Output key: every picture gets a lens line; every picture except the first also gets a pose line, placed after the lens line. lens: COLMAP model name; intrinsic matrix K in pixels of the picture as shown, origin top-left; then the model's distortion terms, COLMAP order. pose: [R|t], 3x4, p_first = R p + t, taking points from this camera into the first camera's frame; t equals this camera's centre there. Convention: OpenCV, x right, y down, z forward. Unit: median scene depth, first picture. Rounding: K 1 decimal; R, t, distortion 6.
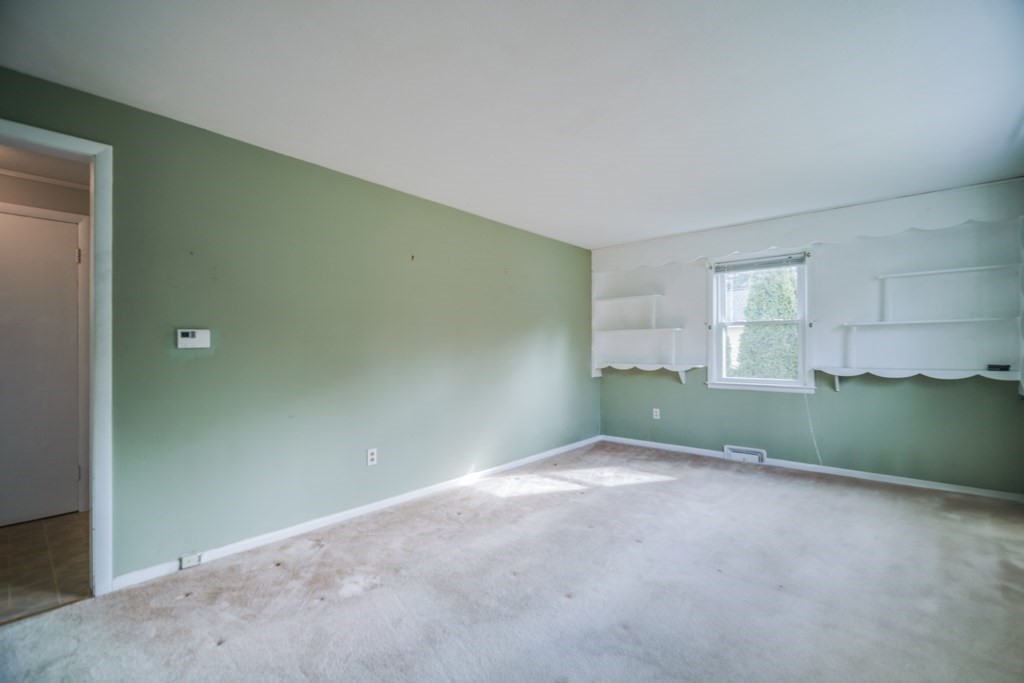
lens RADIAL K [[451.8, 0, 511.6], [0, 451.8, 349.1], [0, 0, 1]] dist [0.004118, -0.000866]
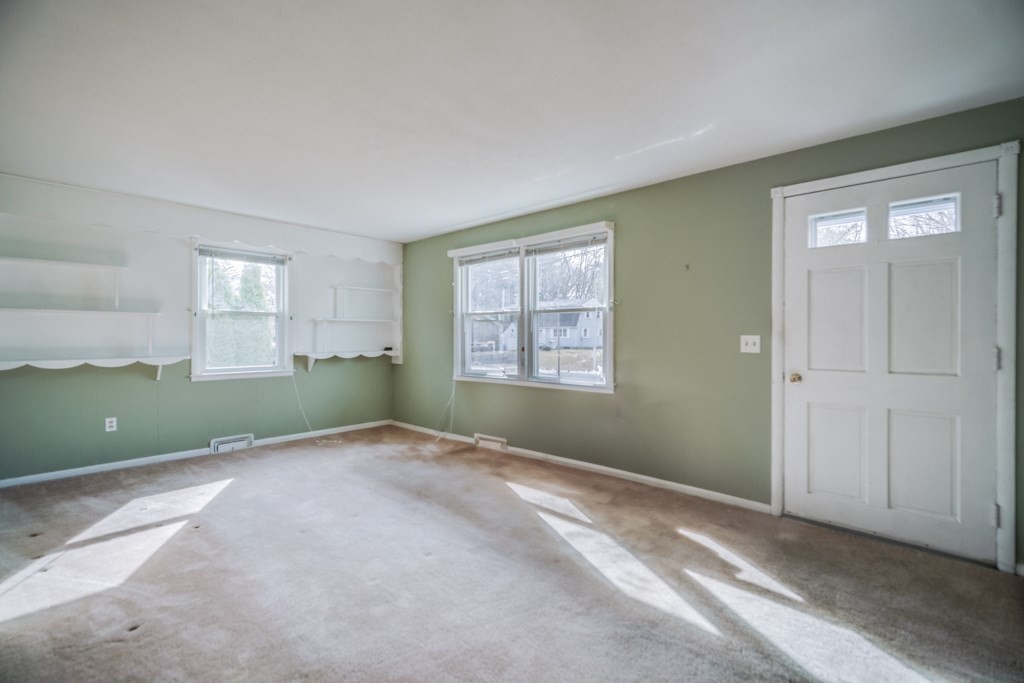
lens RADIAL K [[451.8, 0, 513.5], [0, 451.8, 342.6], [0, 0, 1]] dist [0.004118, -0.000866]
pose [[0.010949, -0.009766, 0.999892, -0.506543], [0.000800, 0.999952, 0.009758, -0.000040], [-0.999940, 0.000693, 0.010957, 0.385647]]
